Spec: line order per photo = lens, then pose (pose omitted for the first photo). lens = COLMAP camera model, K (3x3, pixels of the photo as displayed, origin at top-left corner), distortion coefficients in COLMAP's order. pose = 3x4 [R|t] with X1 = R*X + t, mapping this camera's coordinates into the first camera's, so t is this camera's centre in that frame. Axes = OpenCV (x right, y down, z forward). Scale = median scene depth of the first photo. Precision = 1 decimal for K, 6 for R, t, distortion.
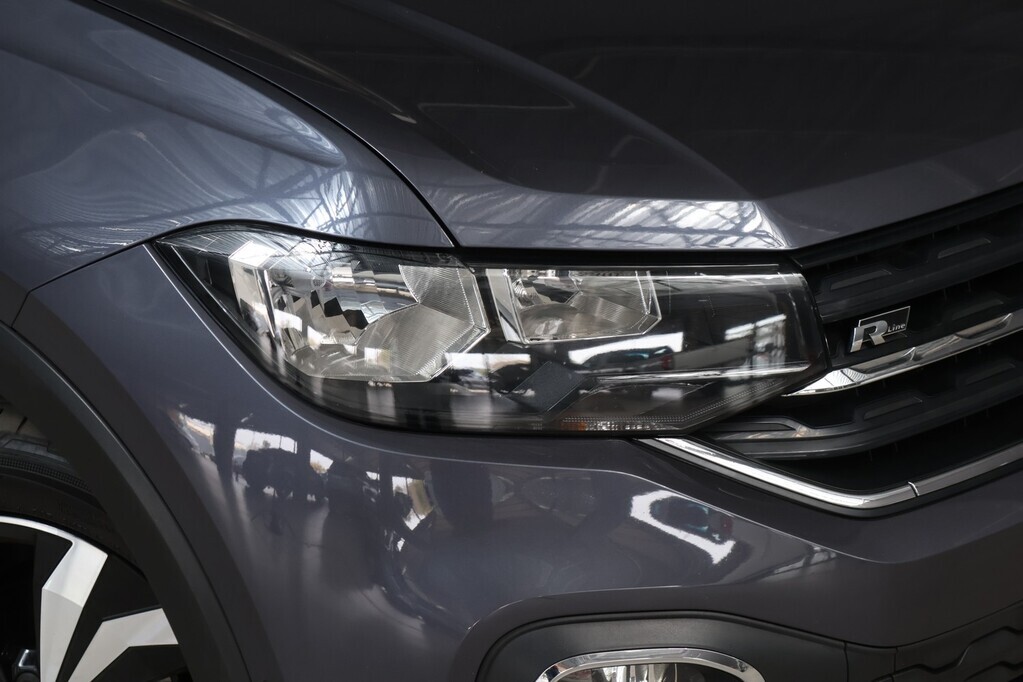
lens RADIAL K [[2450.5, 0, 511.8], [0, 2450.5, 342.9], [0, 0, 1]] dist [0.125597, 0.000000]
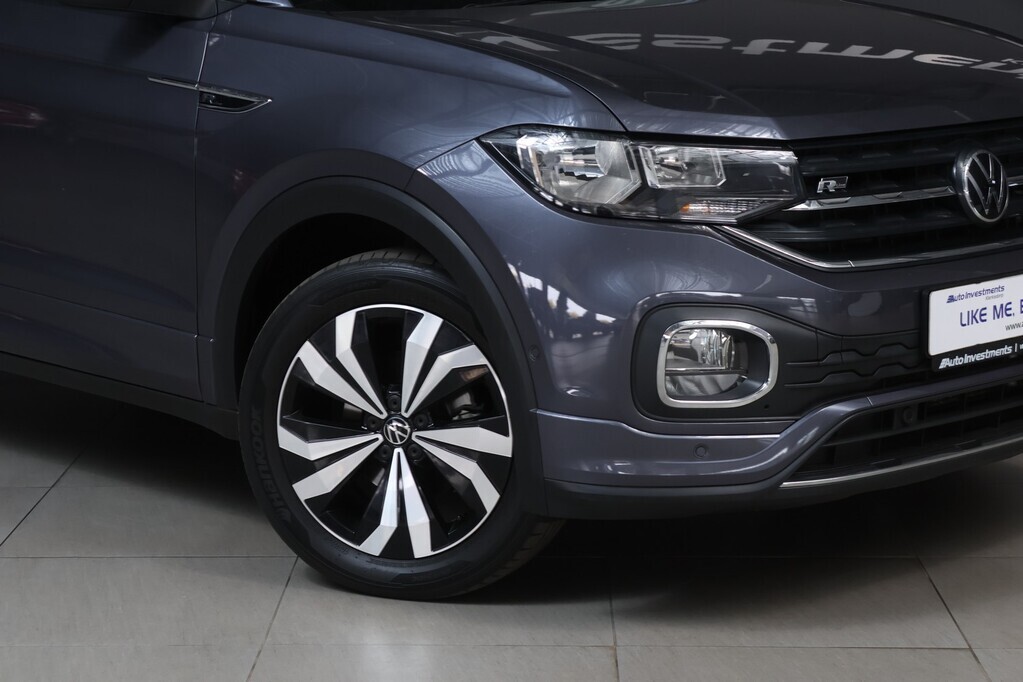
lens RADIAL K [[2450.5, 0, 509.5], [0, 2450.5, 345.5], [0, 0, 1]] dist [0.125597, 0.000000]
pose [[0.999346, 0.002284, -0.036085, -0.043840], [-0.008542, 0.984665, -0.174244, 0.482928], [0.035133, 0.174438, 0.984041, -0.990464]]
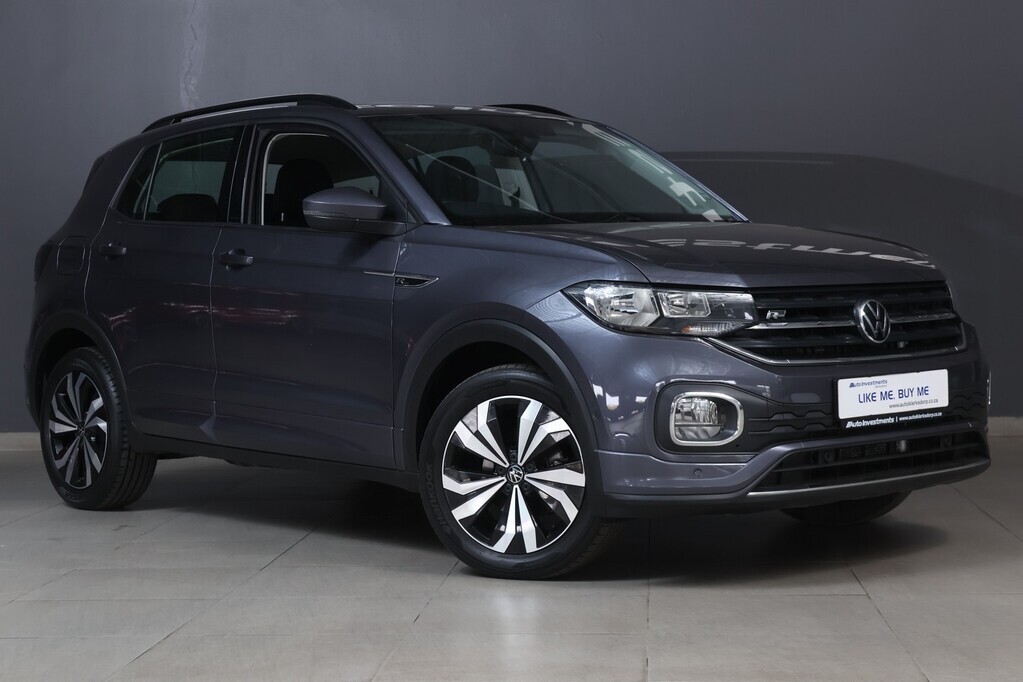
lens RADIAL K [[1955.5, 0, 504.1], [0, 1955.5, 338.7], [0, 0, 1]] dist [-0.009504, 0.000000]
pose [[0.994798, -0.015707, -0.100653, 0.048031], [-0.015826, 0.952217, -0.305010, 0.849499], [0.100634, 0.305017, 0.947015, -1.566704]]
